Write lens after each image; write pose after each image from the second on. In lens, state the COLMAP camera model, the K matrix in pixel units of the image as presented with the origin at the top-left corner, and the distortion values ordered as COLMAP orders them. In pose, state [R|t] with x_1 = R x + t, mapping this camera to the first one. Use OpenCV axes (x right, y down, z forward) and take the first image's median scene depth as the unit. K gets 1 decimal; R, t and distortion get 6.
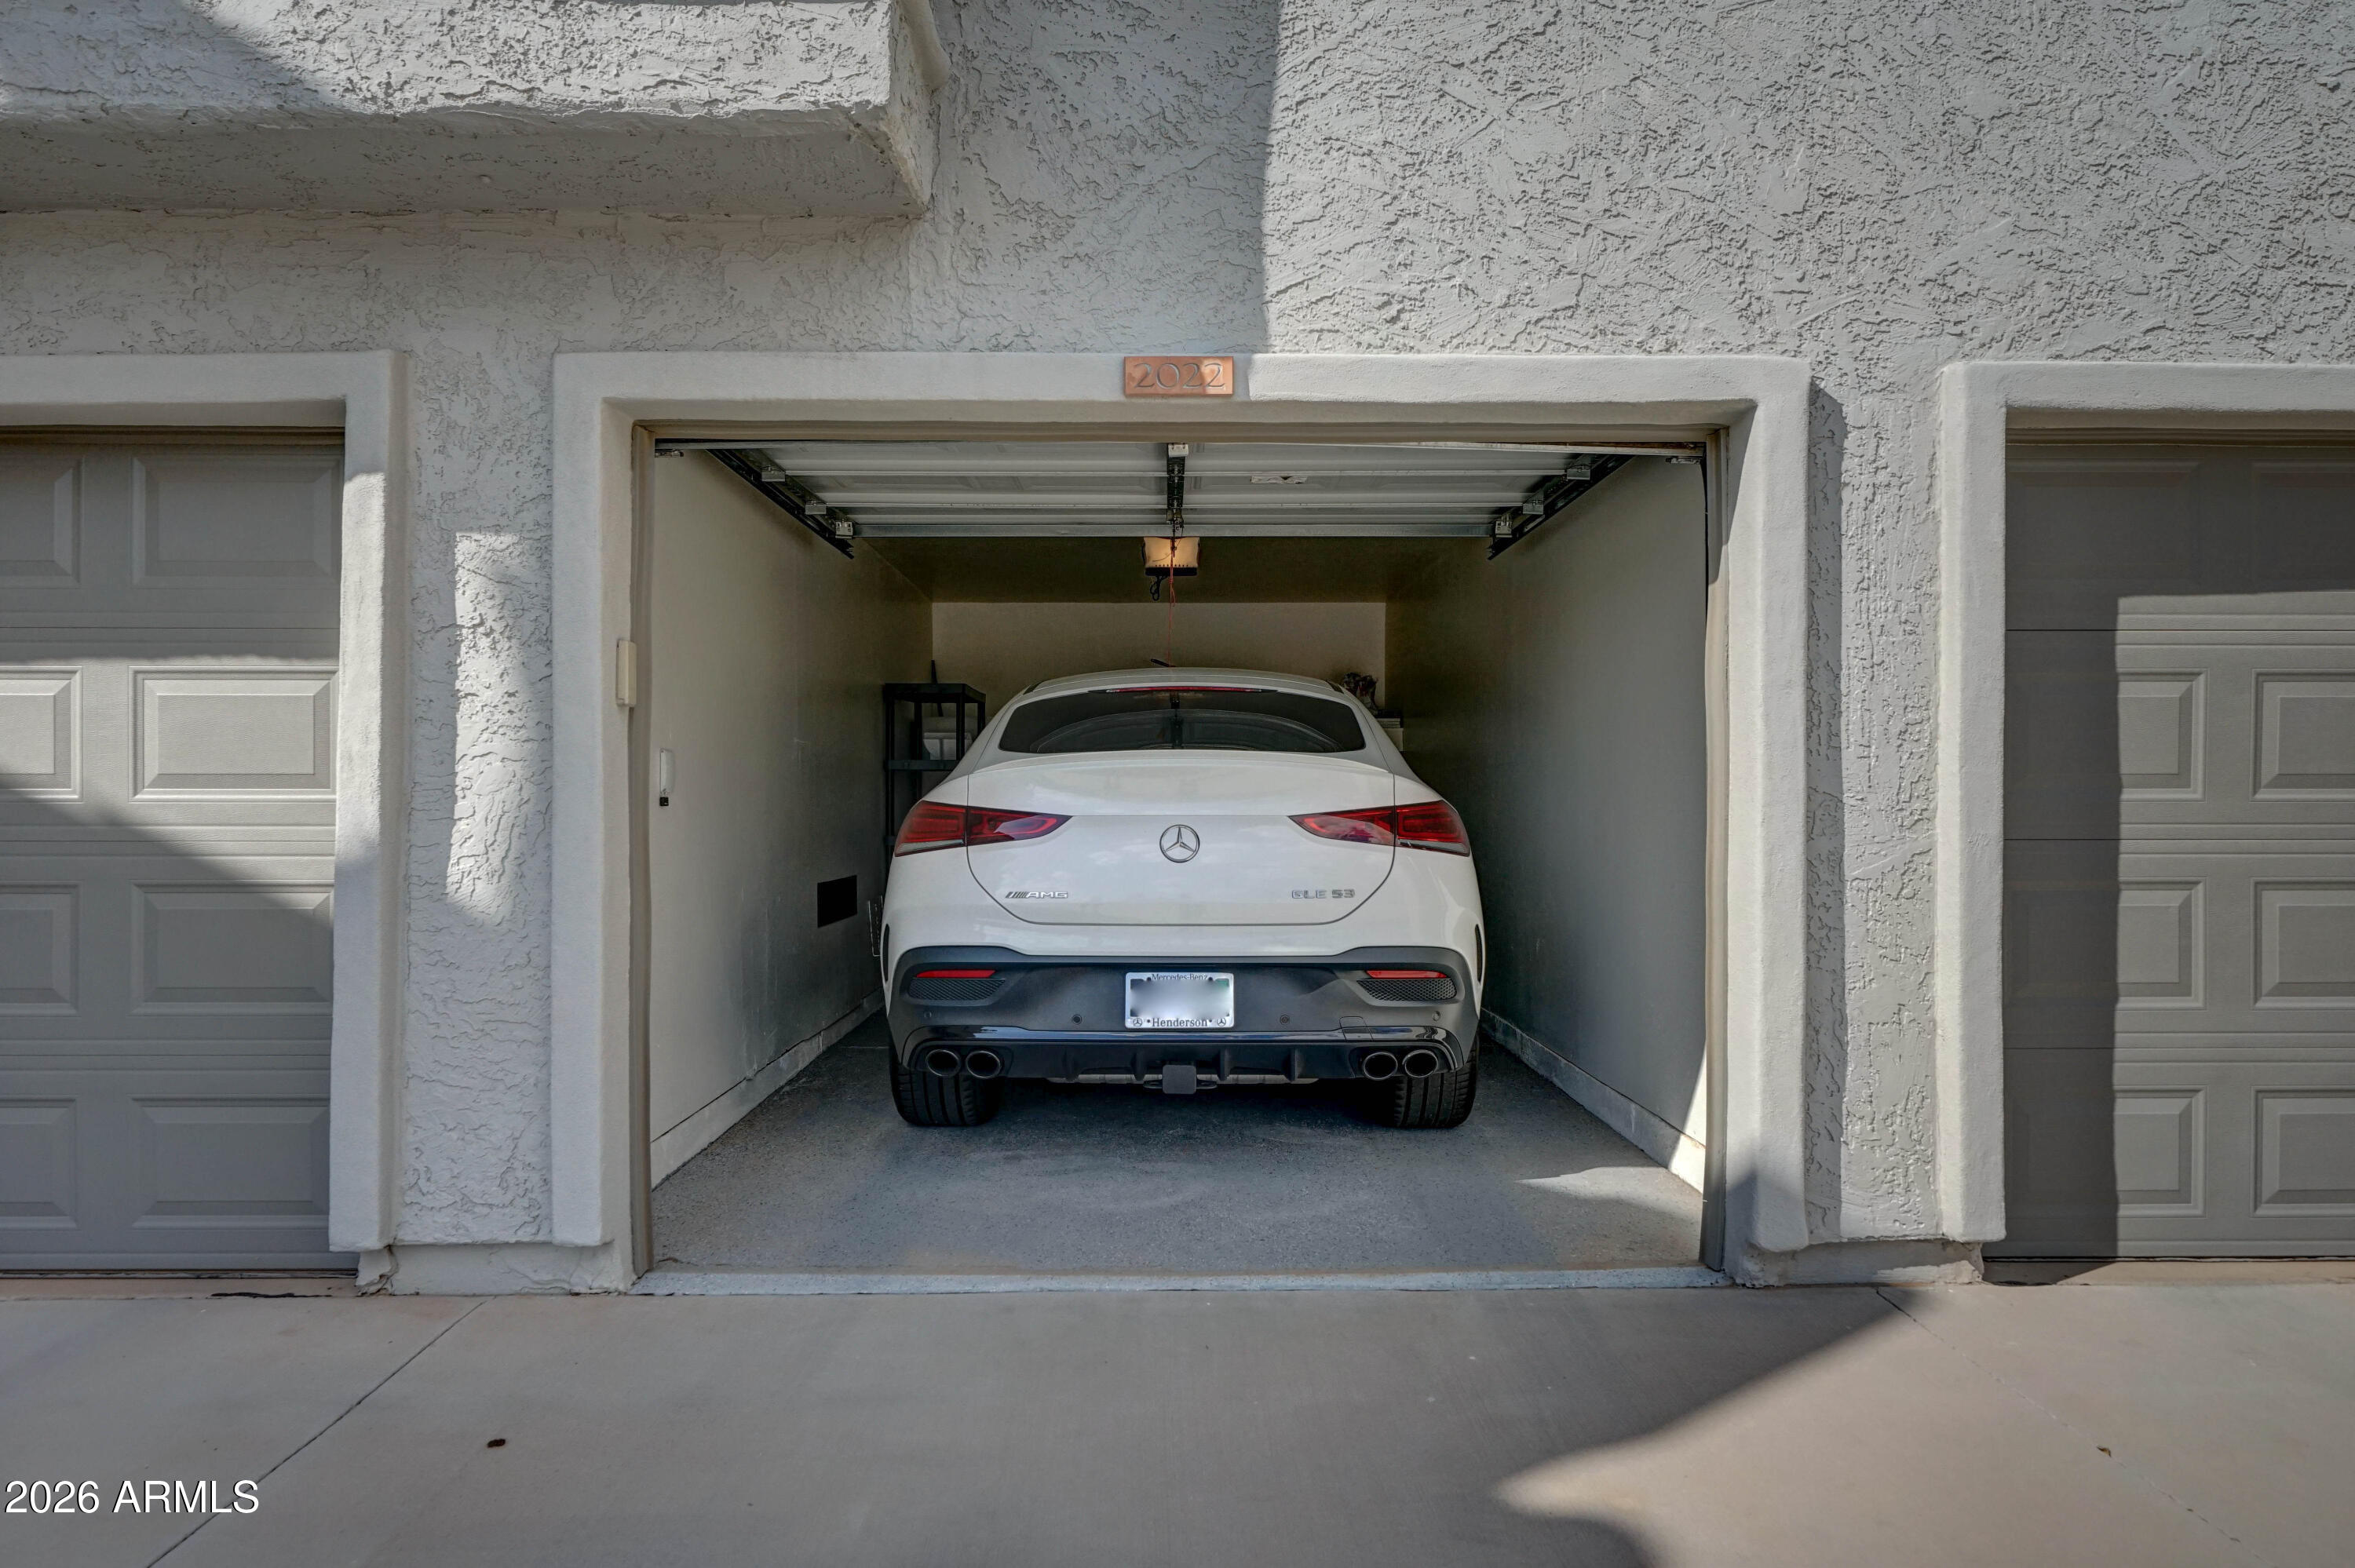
lens RADIAL K [[1360.1, 0, 1176.7], [0, 1360.1, 785.1], [0, 0, 1]] dist [-0.000395, 0.000009]
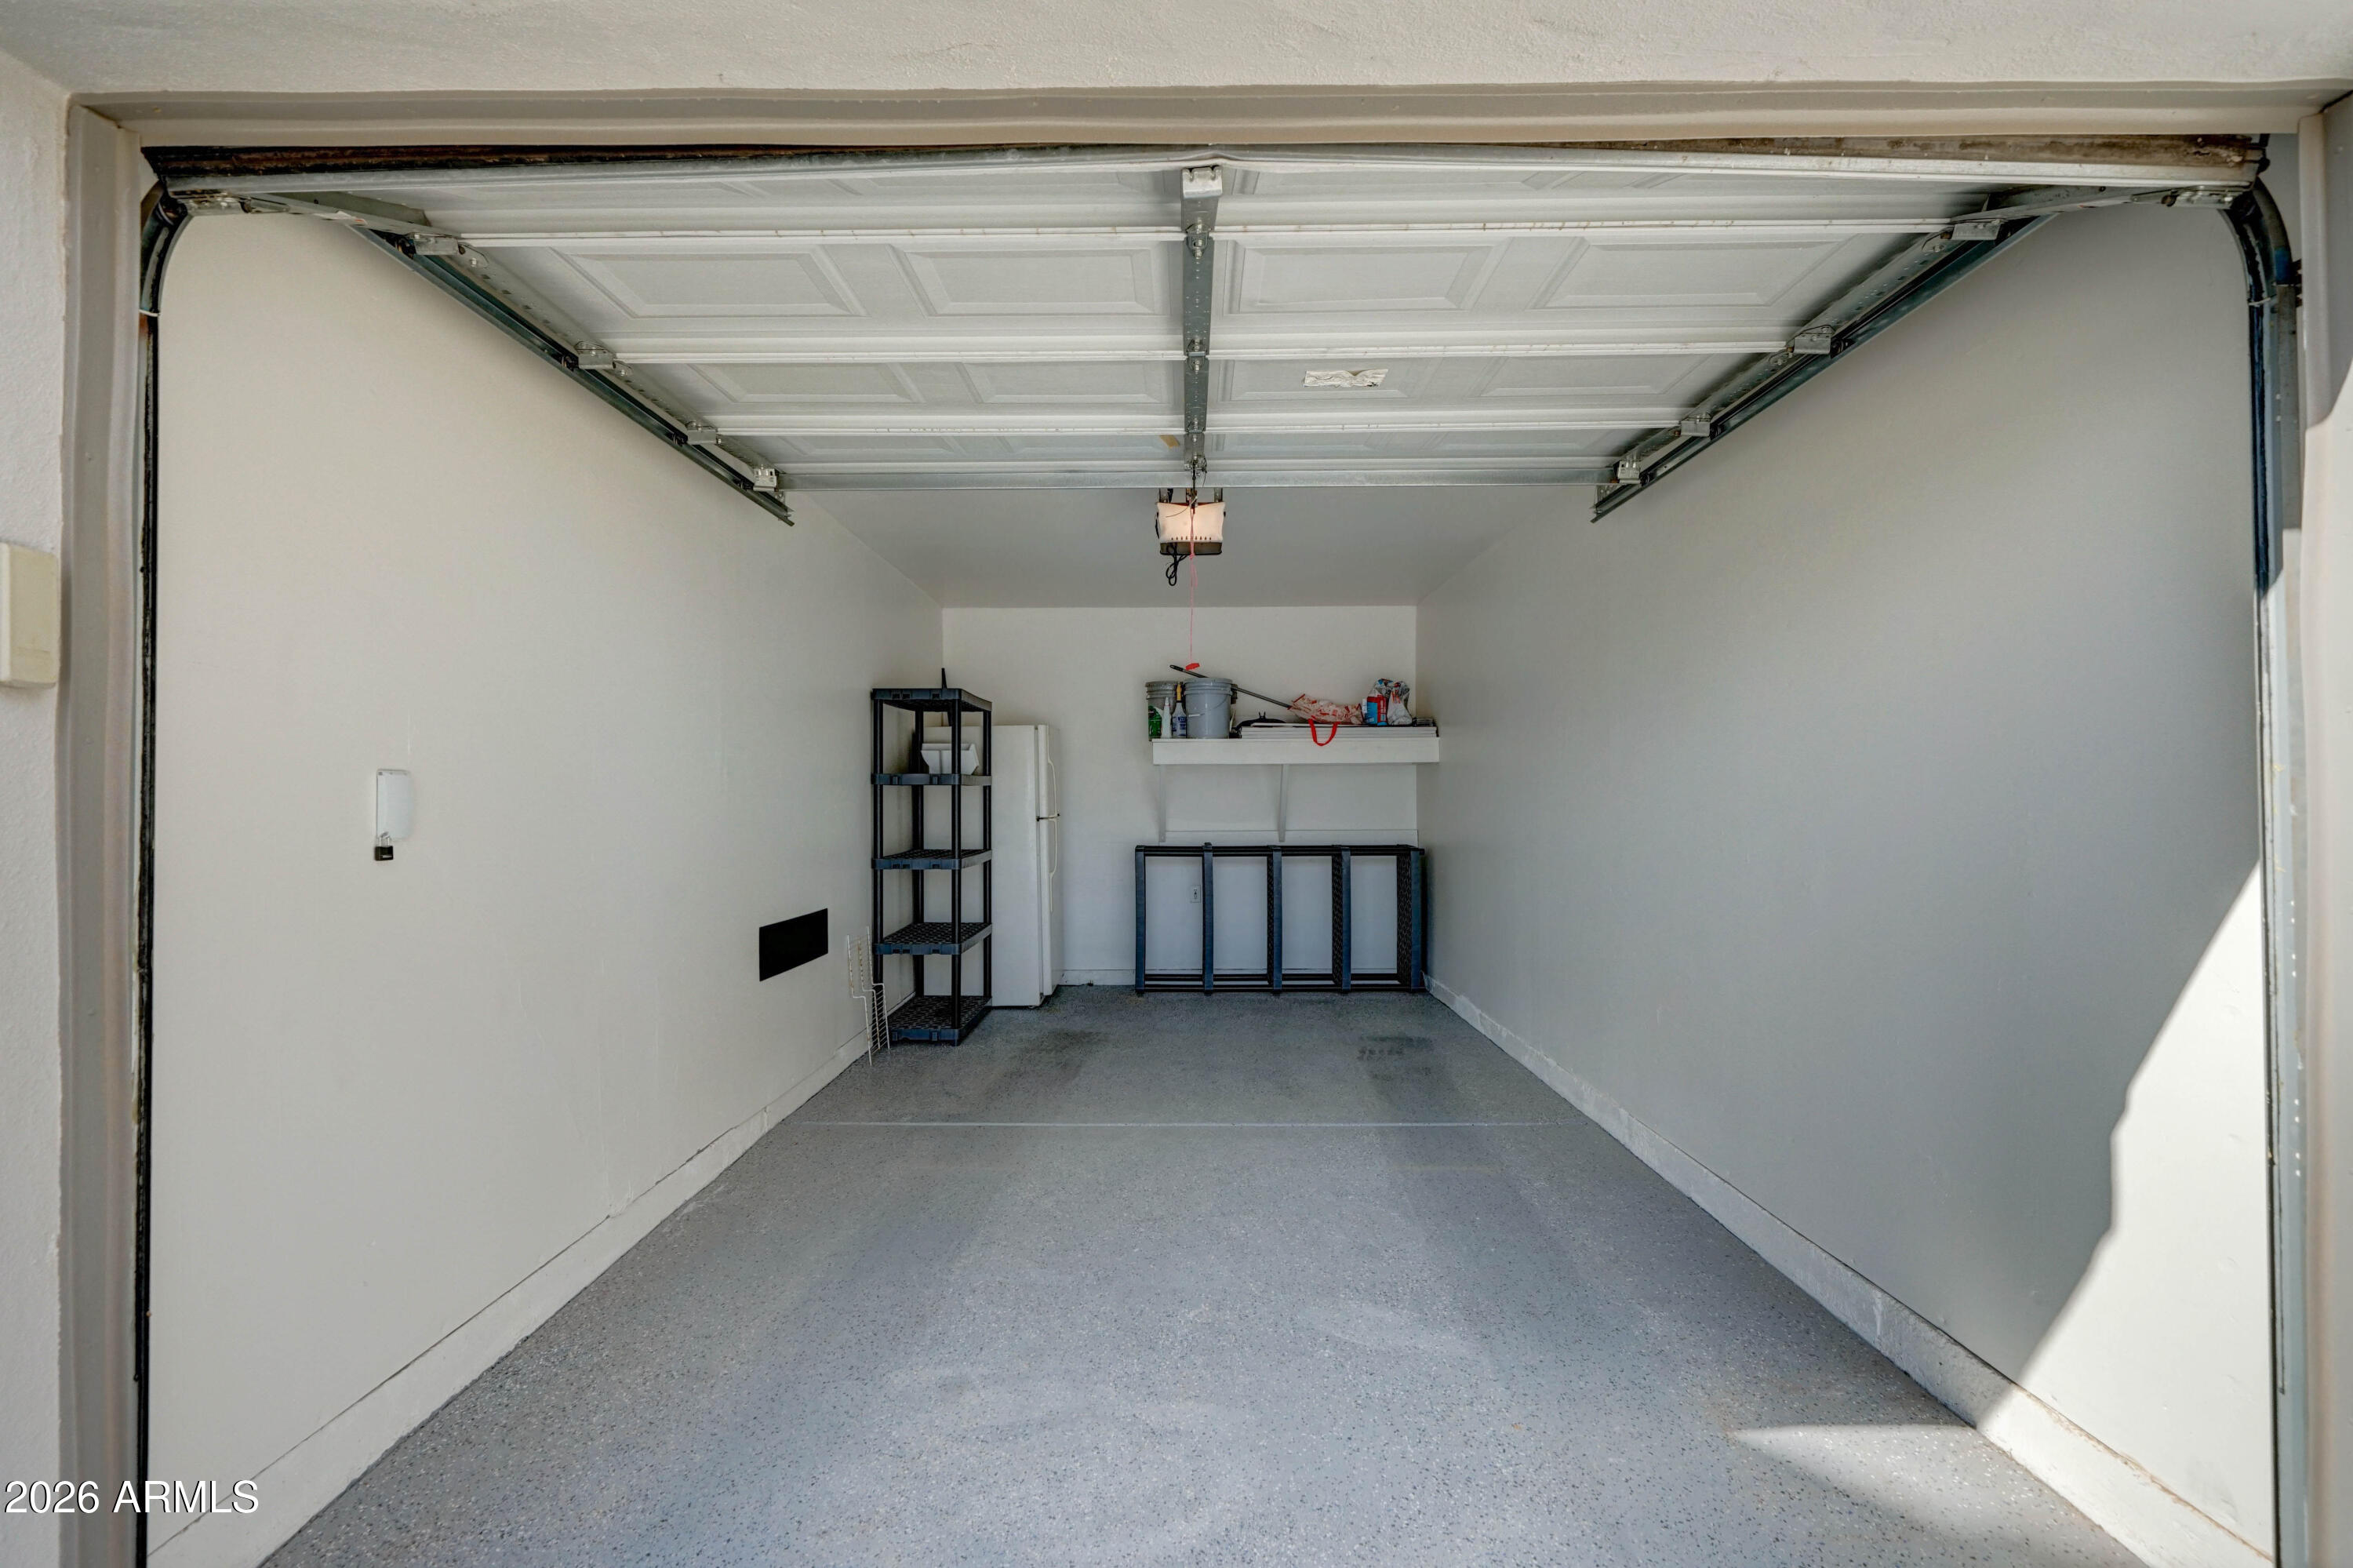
lens RADIAL K [[1083.7, 0, 1180.1], [0, 1083.7, 783.3], [0, 0, 1]] dist [-0.000271, -0.000067]
pose [[0.999883, -0.002226, -0.015105, -0.000874], [0.002188, 0.999994, -0.002540, -0.014540], [0.015110, 0.002507, 0.999883, 0.405627]]
